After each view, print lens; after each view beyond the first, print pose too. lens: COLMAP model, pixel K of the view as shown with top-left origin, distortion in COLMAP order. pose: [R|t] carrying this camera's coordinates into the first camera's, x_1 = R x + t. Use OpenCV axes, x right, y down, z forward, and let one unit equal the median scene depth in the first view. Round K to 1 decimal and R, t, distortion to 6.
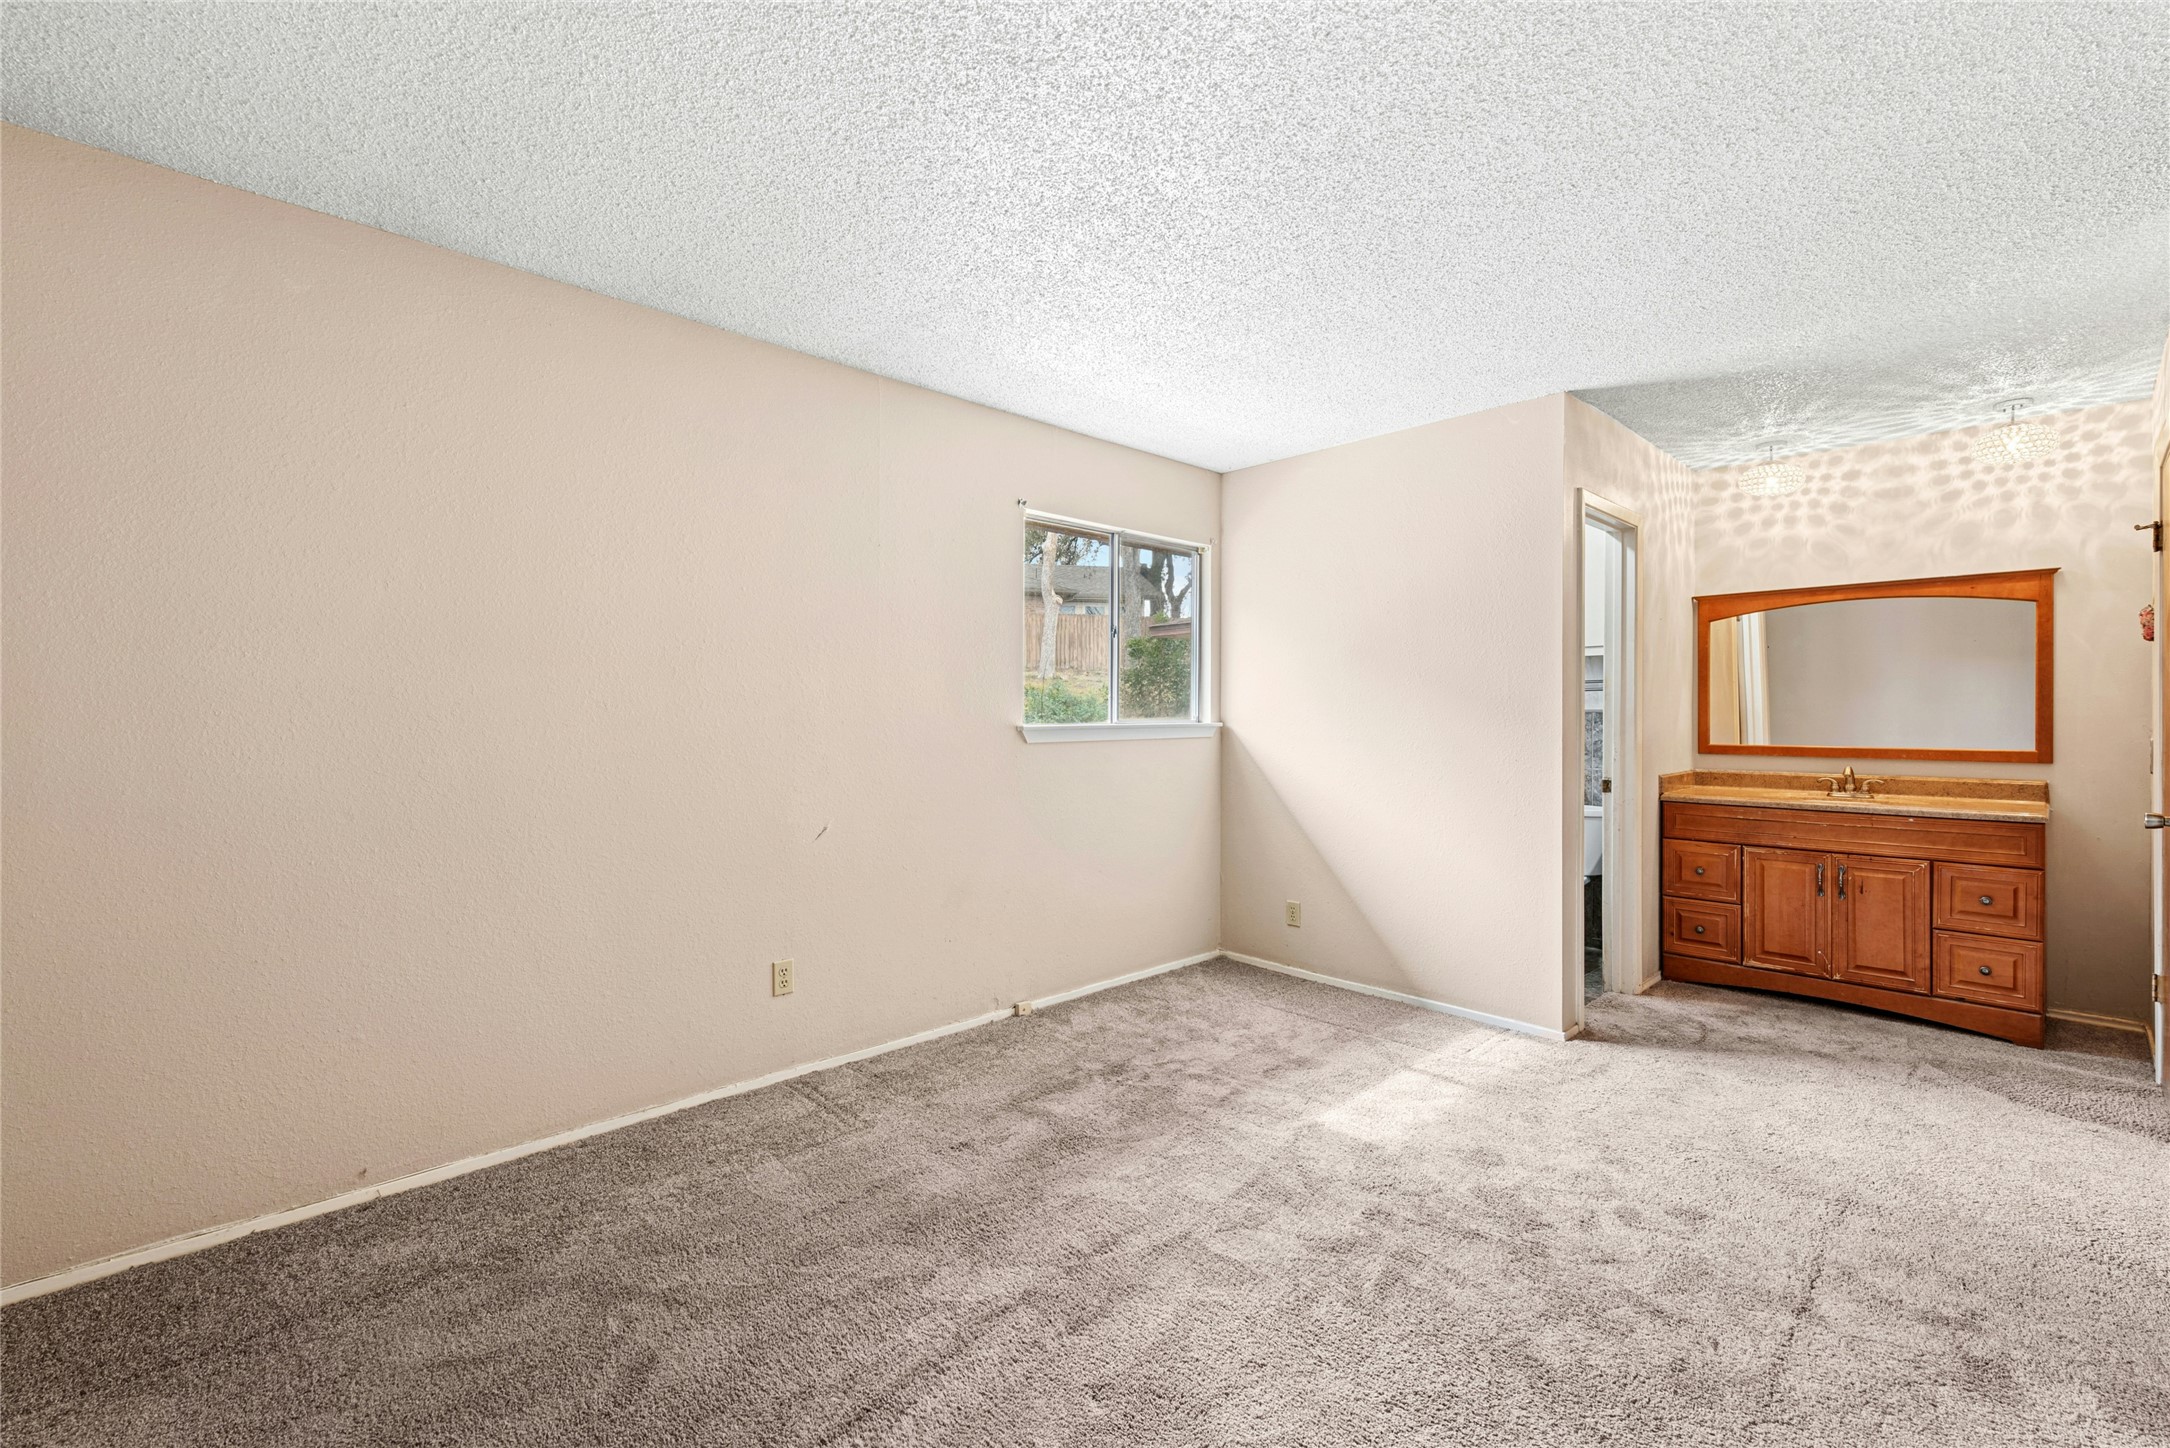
lens RADIAL K [[901.5, 0, 1102.6], [0, 901.5, 722.2], [0, 0, 1]] dist [0.006757, -0.004866]
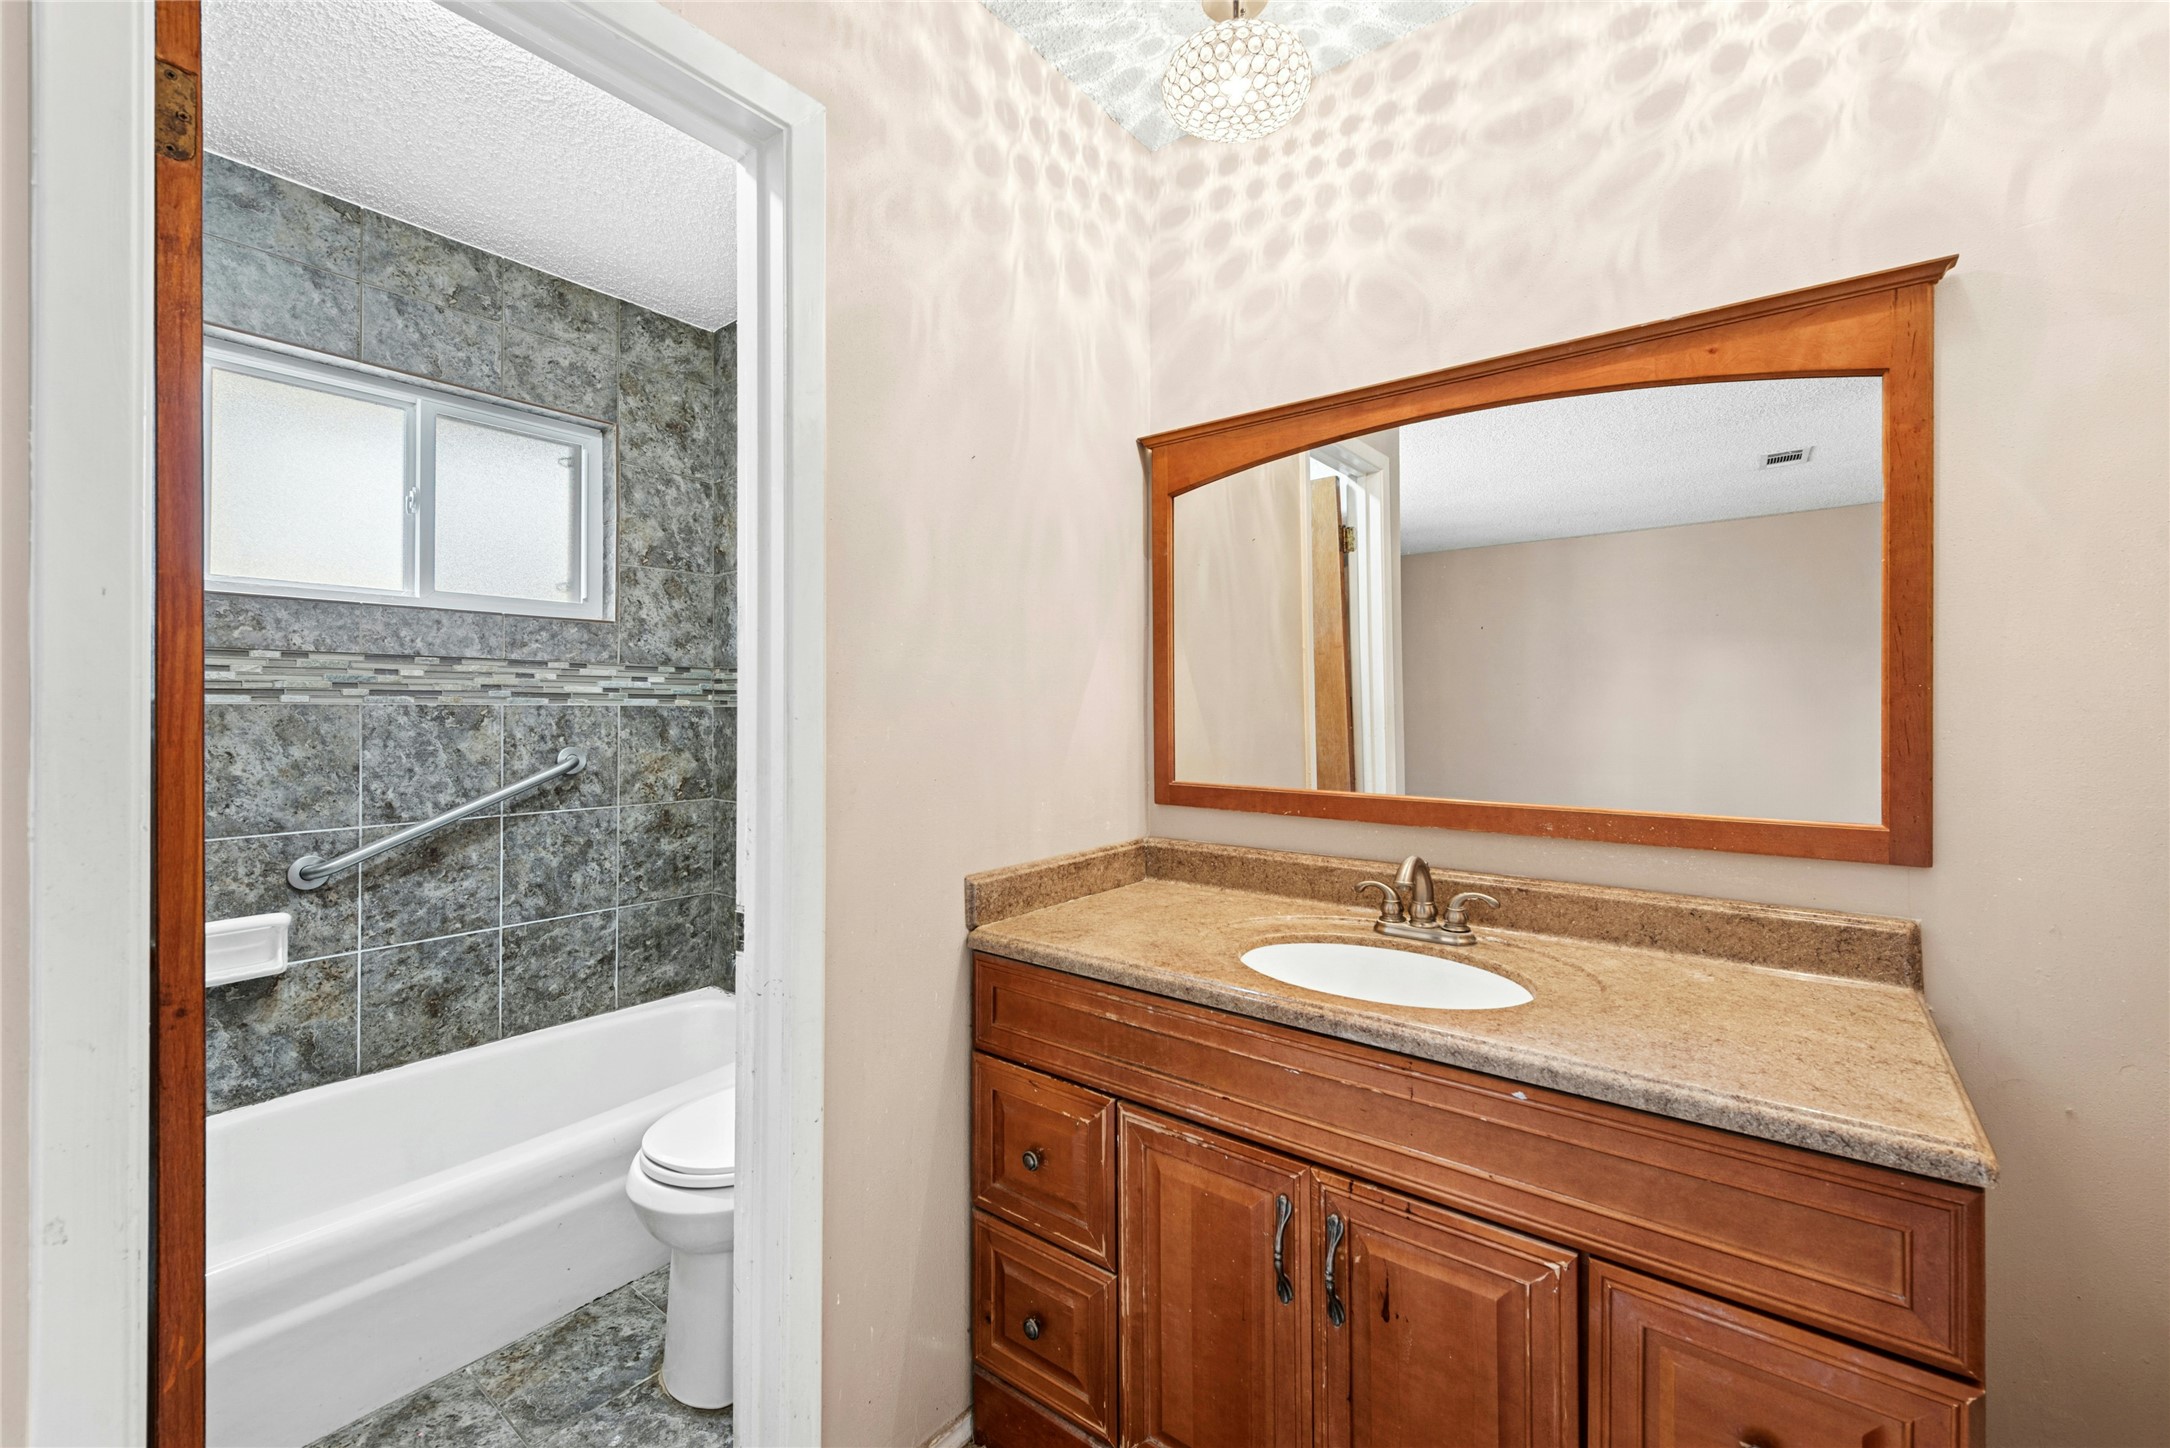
lens RADIAL K [[901.5, 0, 1081.9], [0, 901.5, 713.9], [0, 0, 1]] dist [0.006757, -0.004866]
pose [[0.987651, 0.000804, 0.156667, 0.644968], [-0.000376, 0.999996, -0.002762, -0.007770], [-0.156668, 0.002669, 0.987648, 0.670239]]
